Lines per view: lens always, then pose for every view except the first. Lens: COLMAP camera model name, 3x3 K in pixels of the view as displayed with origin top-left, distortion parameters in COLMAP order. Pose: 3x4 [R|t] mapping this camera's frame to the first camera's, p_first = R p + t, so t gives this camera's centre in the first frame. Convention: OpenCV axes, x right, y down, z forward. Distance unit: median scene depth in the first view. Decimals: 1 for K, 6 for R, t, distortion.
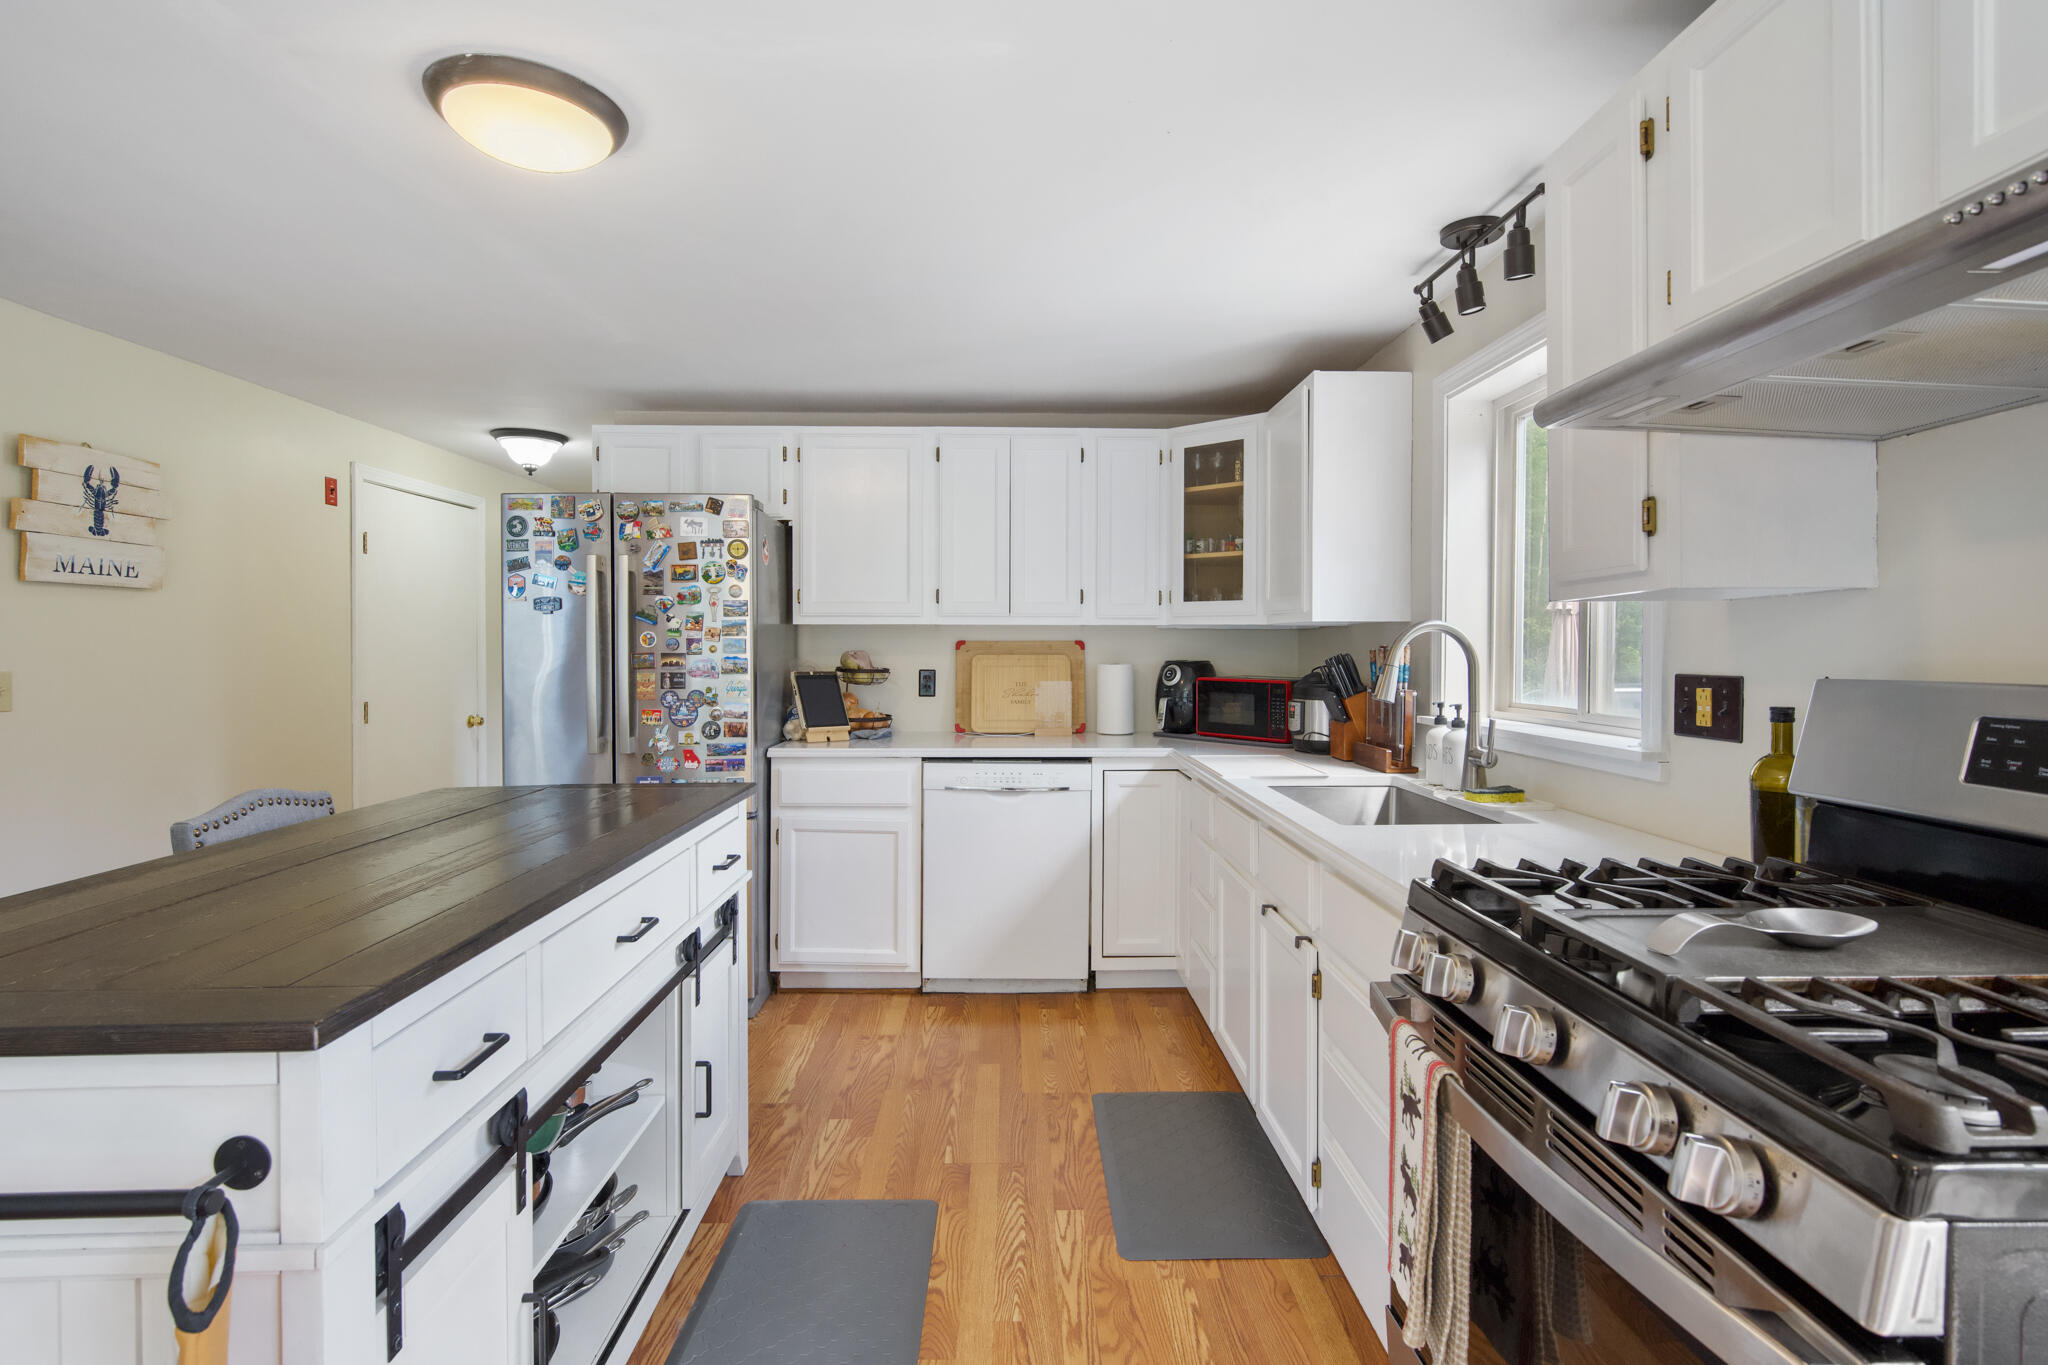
lens RADIAL K [[986.0, 0, 1022.1], [0, 986.0, 659.7], [0, 0, 1]] dist [0.001003, 0.000145]
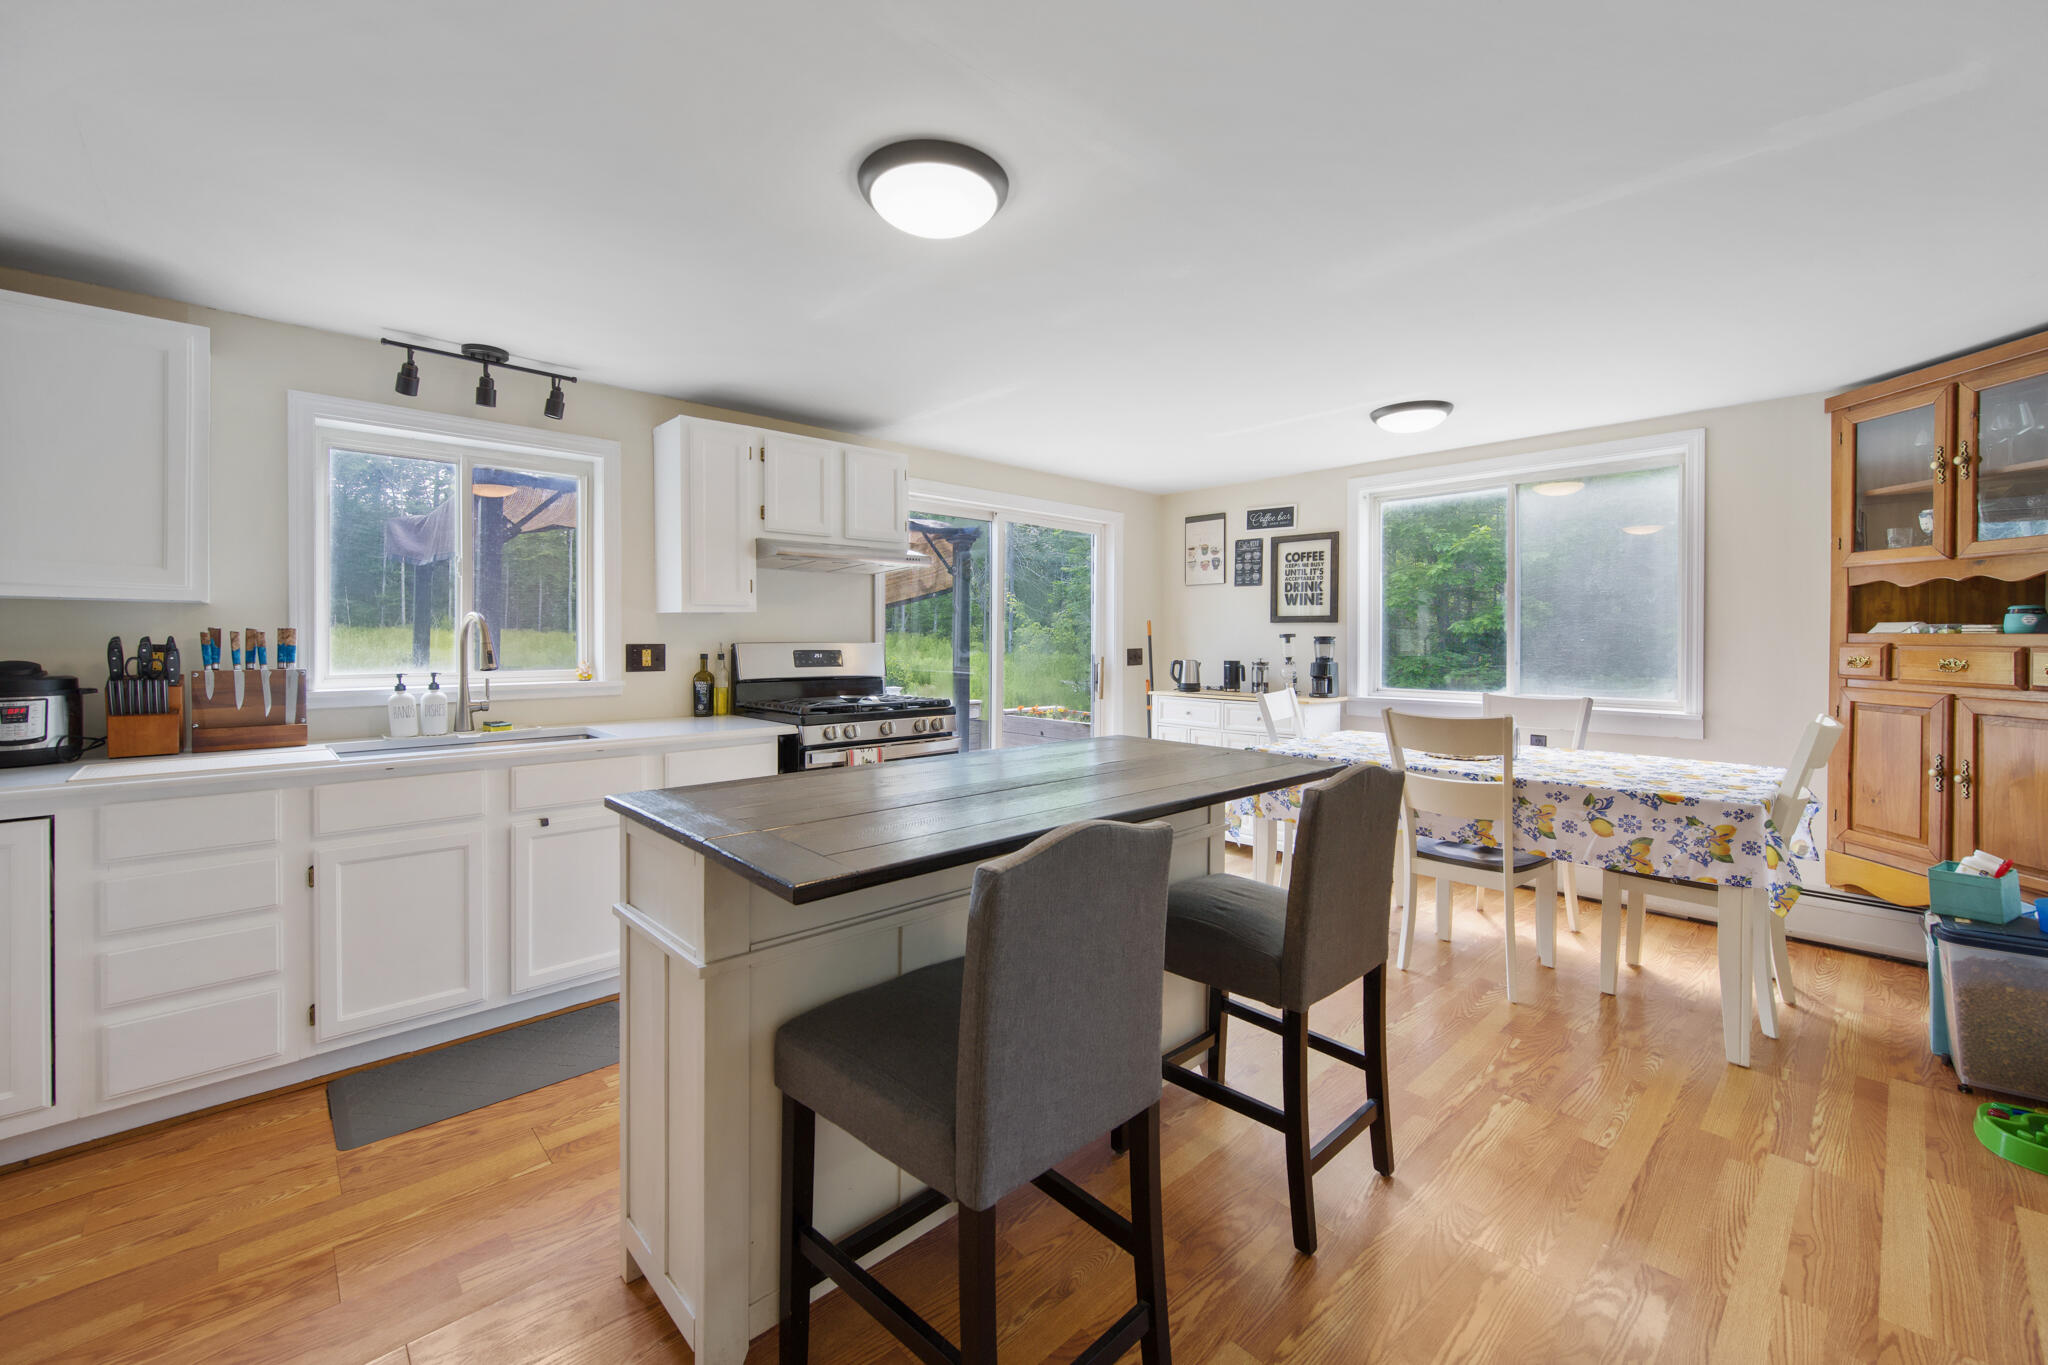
lens RADIAL K [[821.7, 0, 1026.2], [0, 821.7, 642.6], [0, 0, 1]] dist [0.001340, 0.000255]
pose [[-0.672145, -0.004530, 0.740406, -0.712254], [0.007604, 0.999886, 0.013020, -0.003331], [-0.740380, 0.014381, -0.672034, 0.864062]]
